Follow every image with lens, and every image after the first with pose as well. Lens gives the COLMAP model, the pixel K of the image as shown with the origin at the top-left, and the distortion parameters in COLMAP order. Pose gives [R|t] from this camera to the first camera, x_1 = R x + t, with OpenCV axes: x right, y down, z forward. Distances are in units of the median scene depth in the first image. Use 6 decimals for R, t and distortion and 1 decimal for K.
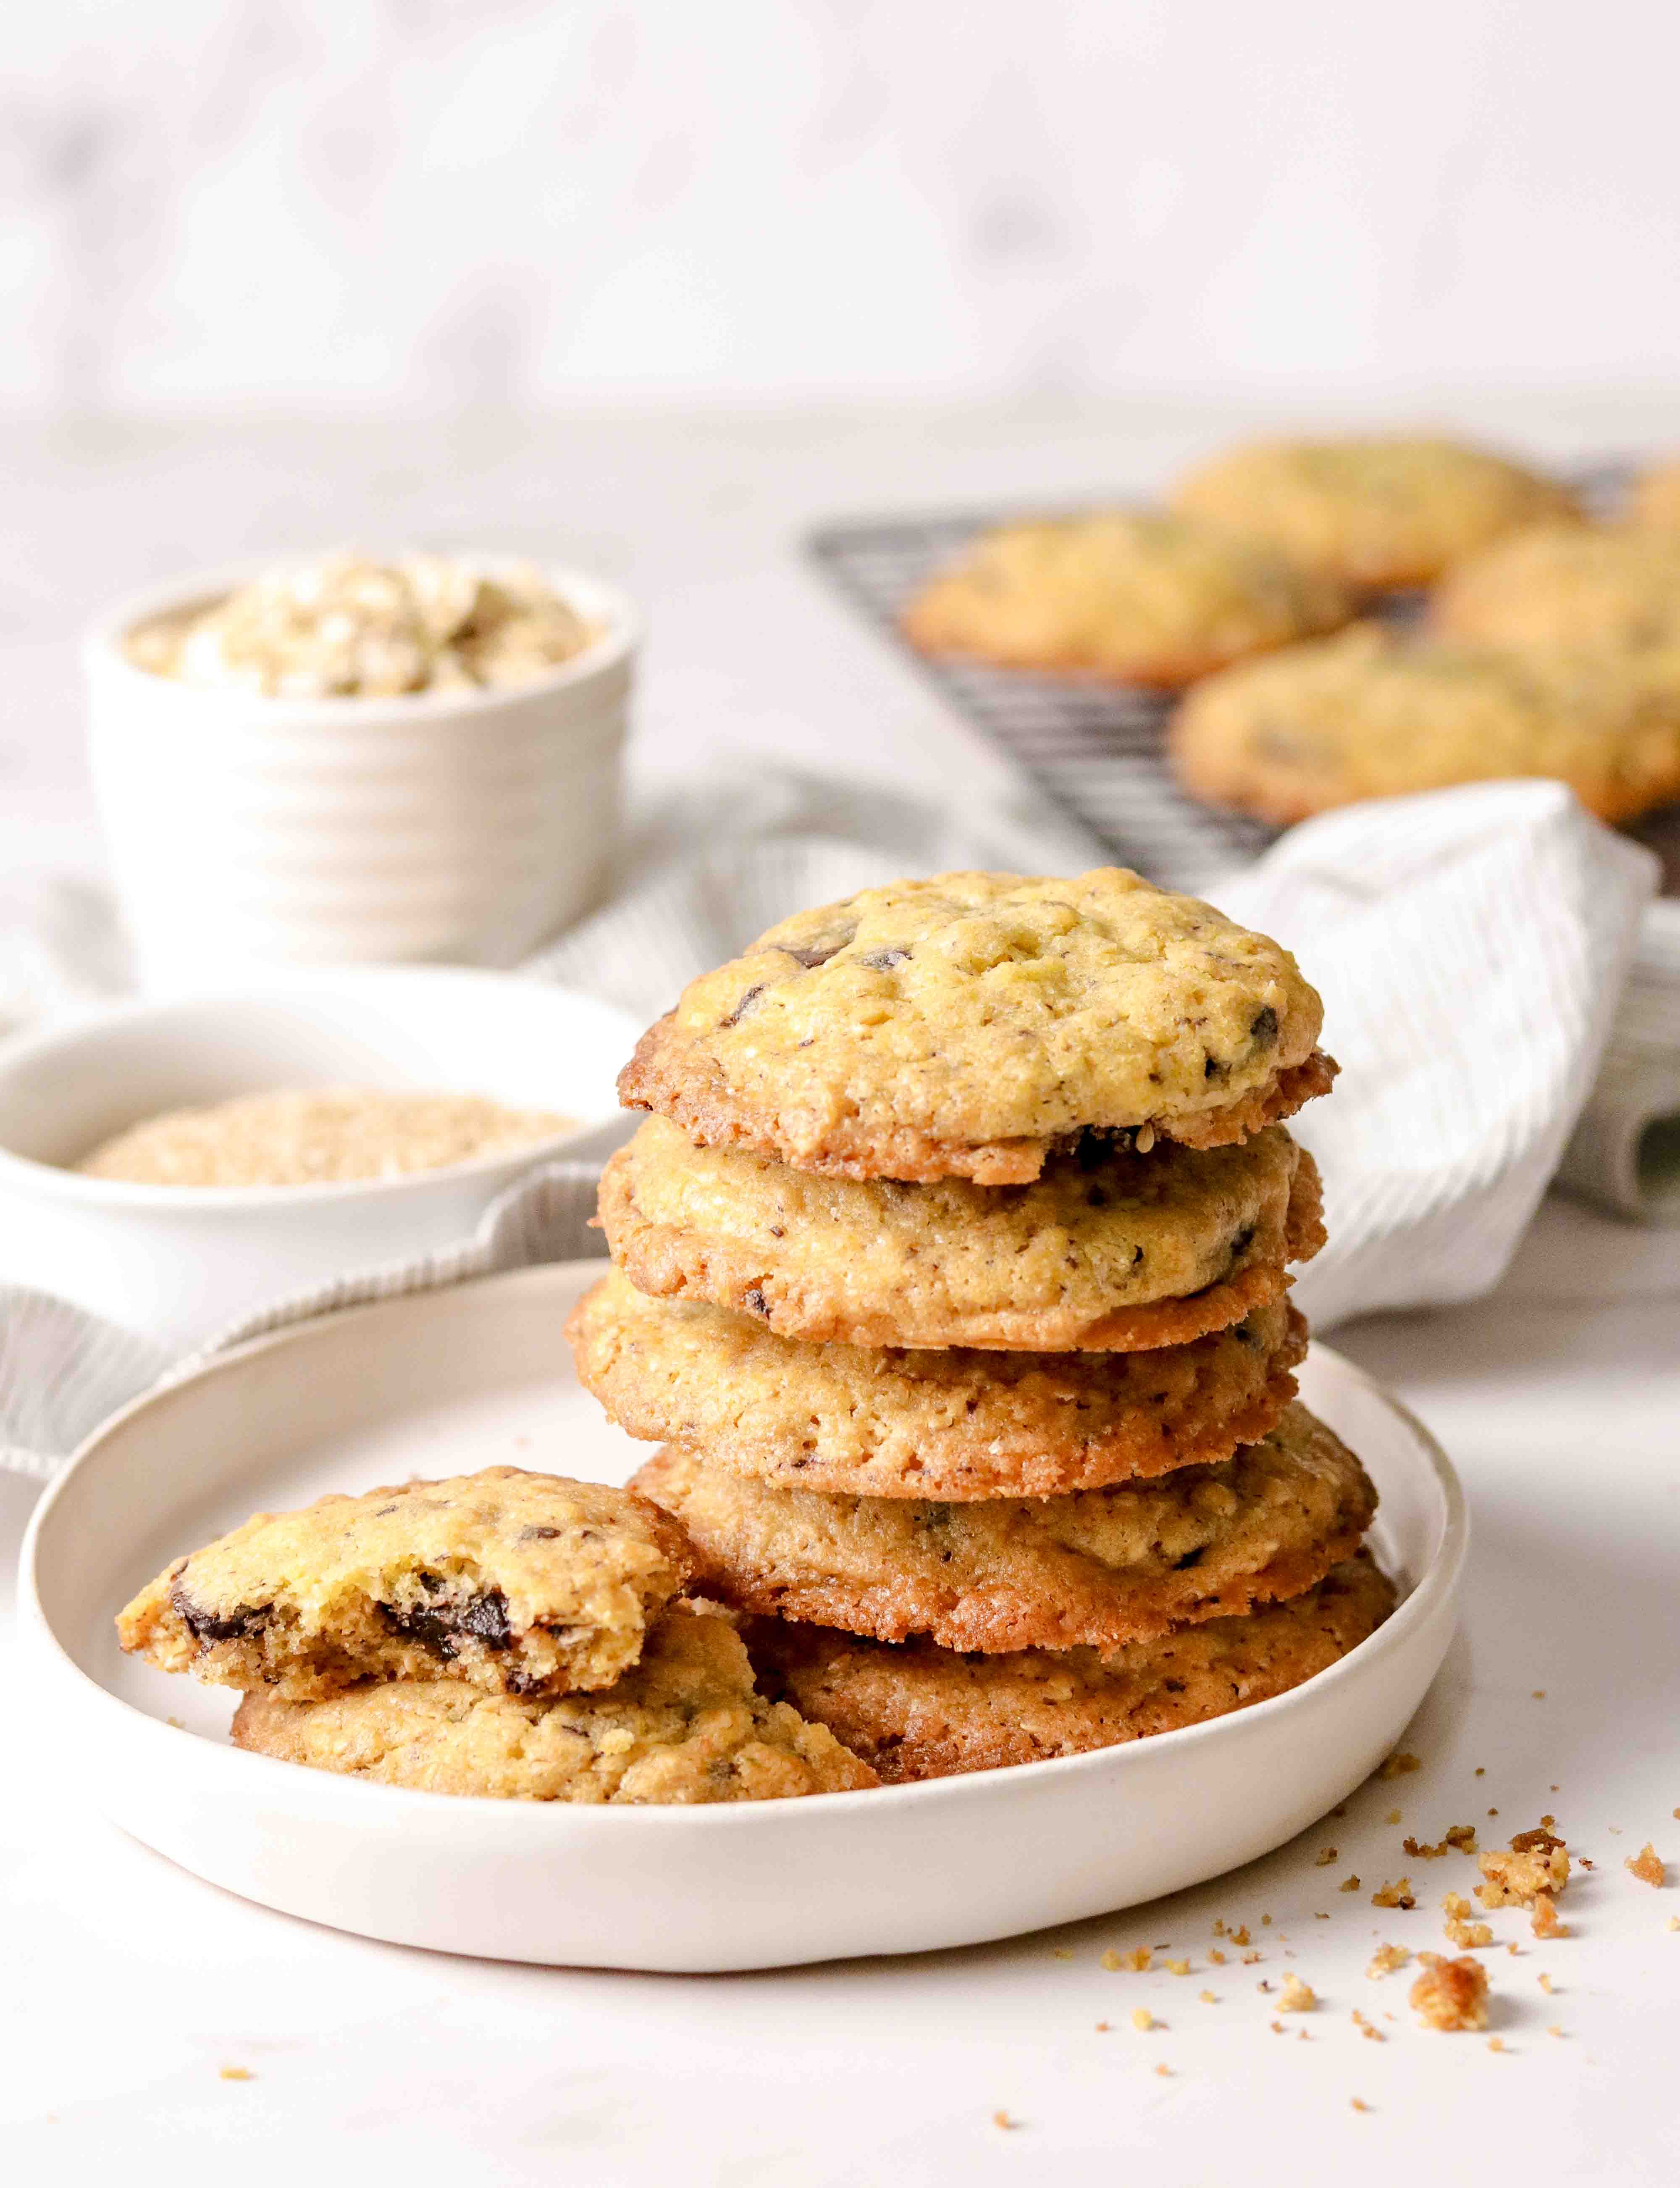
lens RADIAL K [[5582.6, 0, 840.5], [0, 5582.6, 1097.2], [0, 0, 1]] dist [-0.033781, 0.000000]
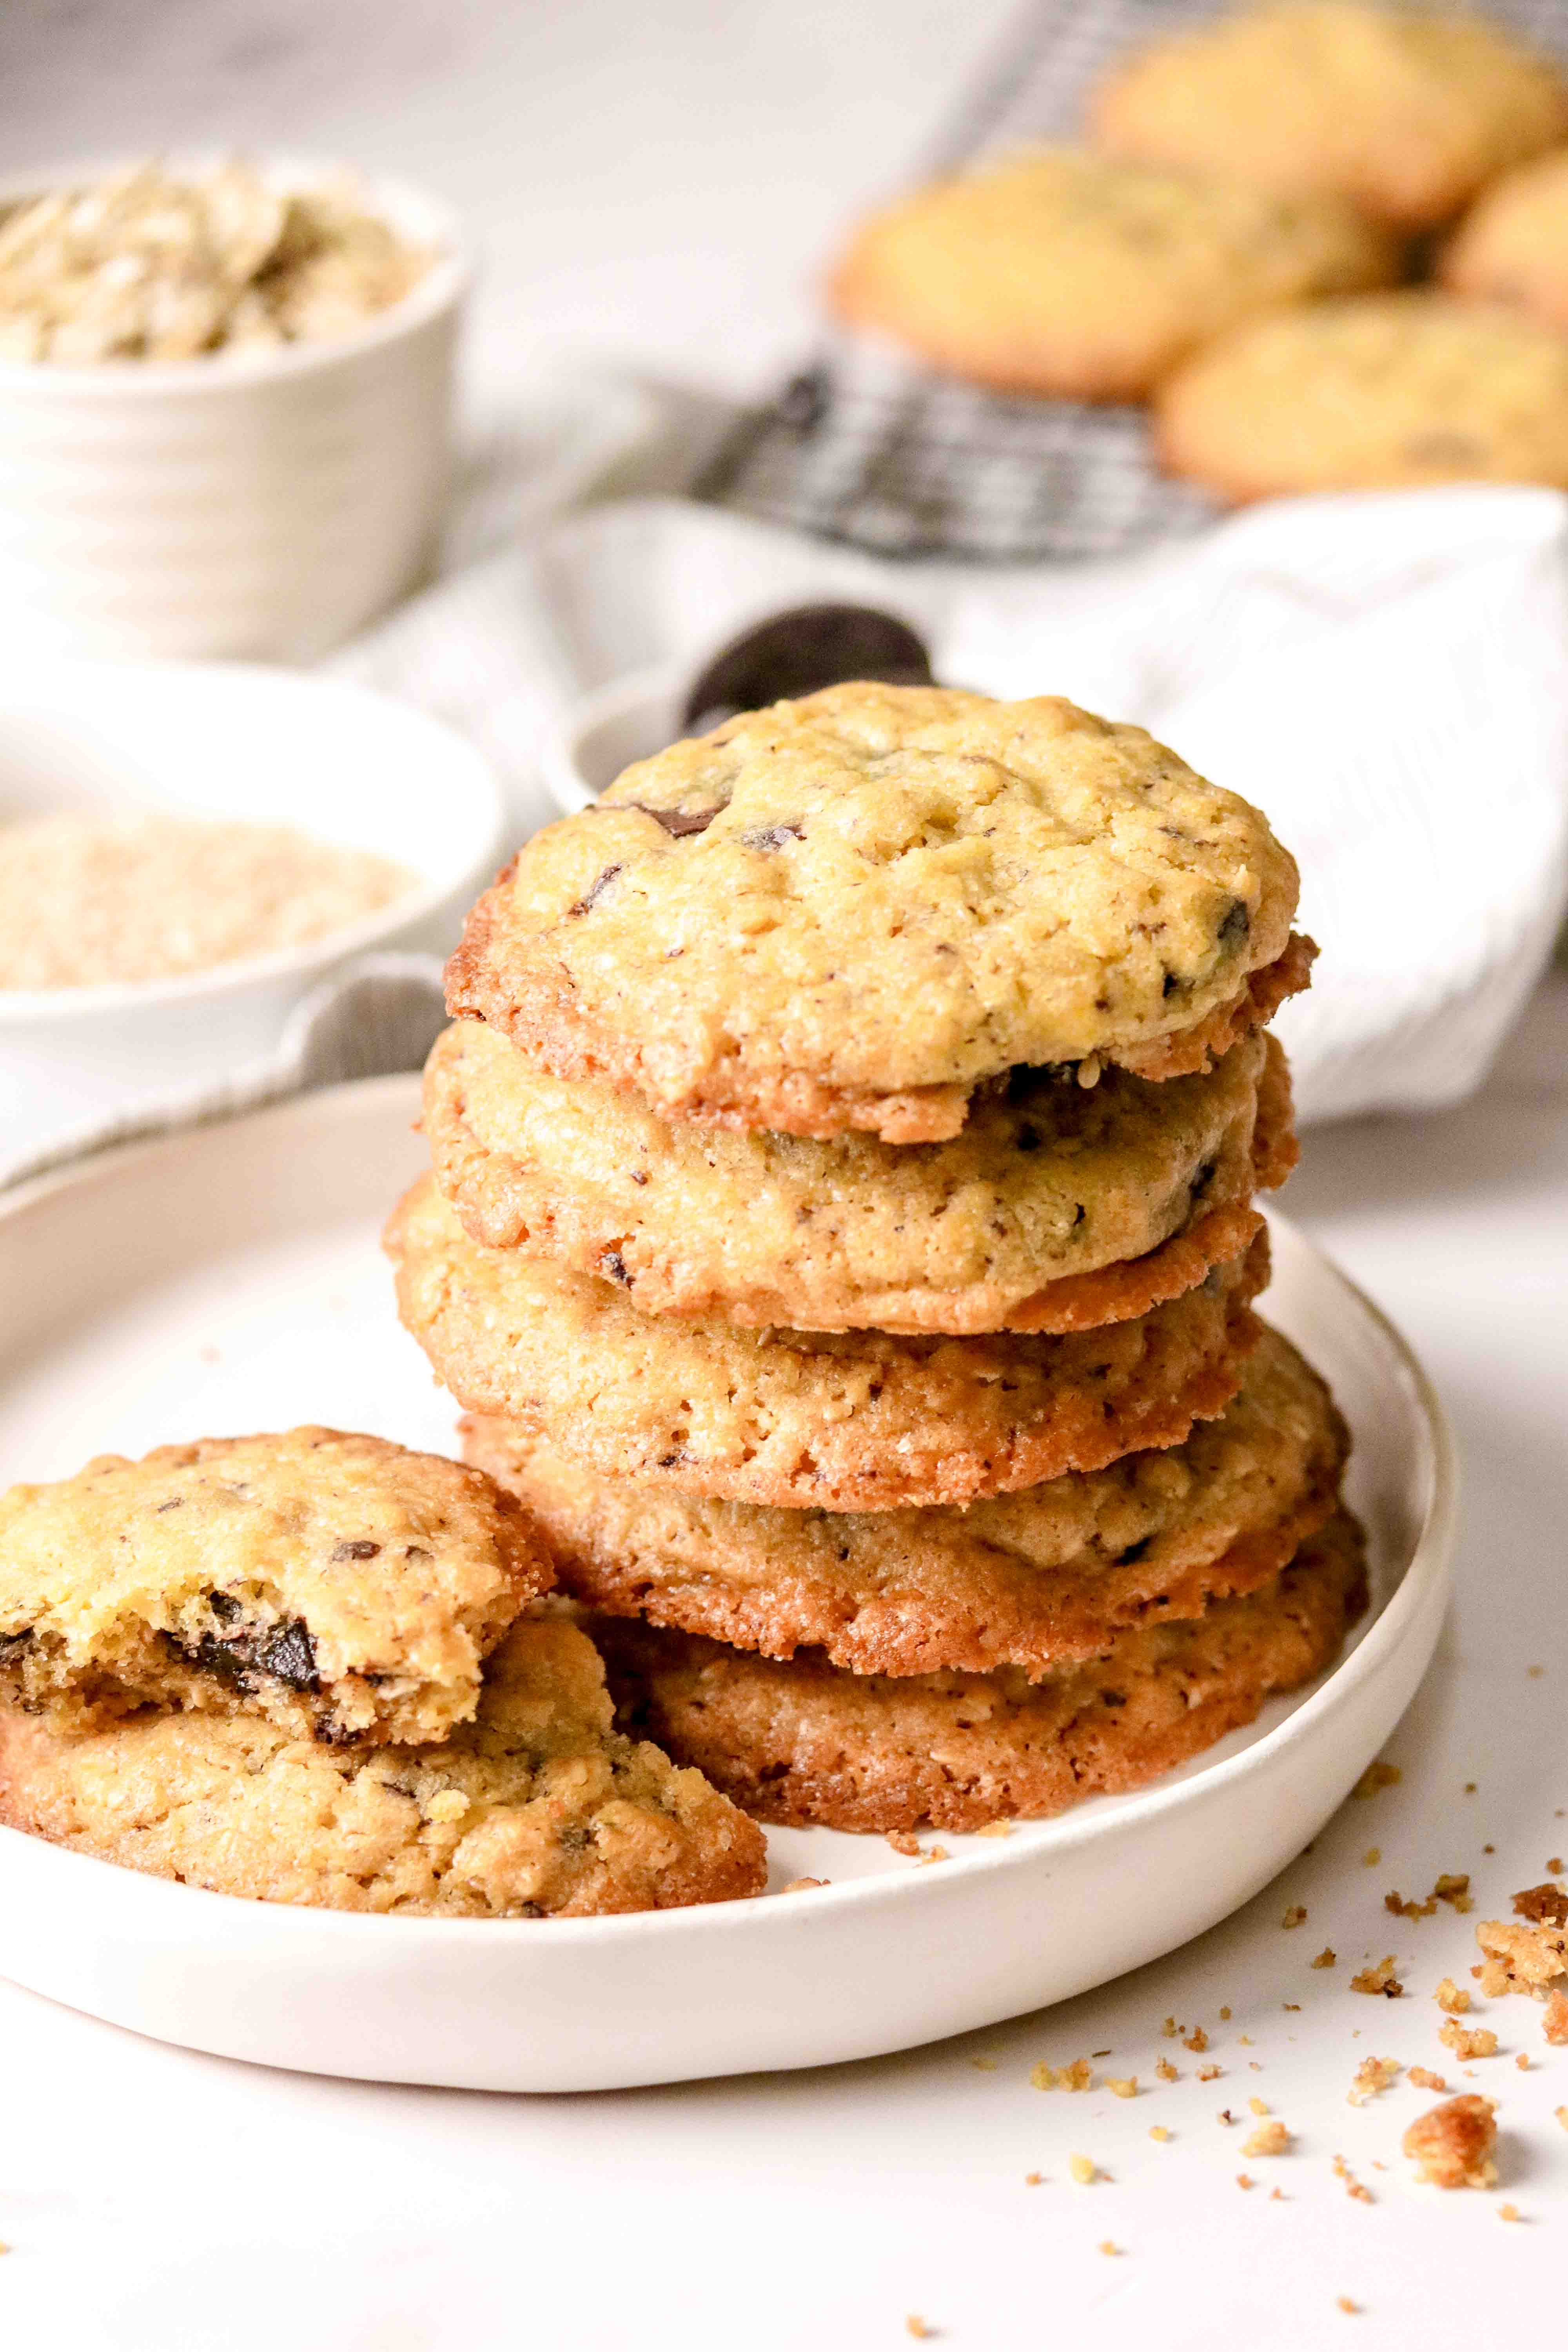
lens RADIAL K [[5410.9, 0, 780.1], [0, 5410.9, 1174.2], [0, 0, 1]] dist [-0.068589, 0.000000]
pose [[0.999820, -0.000618, 0.018987, -0.005804], [-0.002182, 0.989122, 0.147084, -0.094137], [-0.018871, -0.147099, 0.988942, 0.212460]]
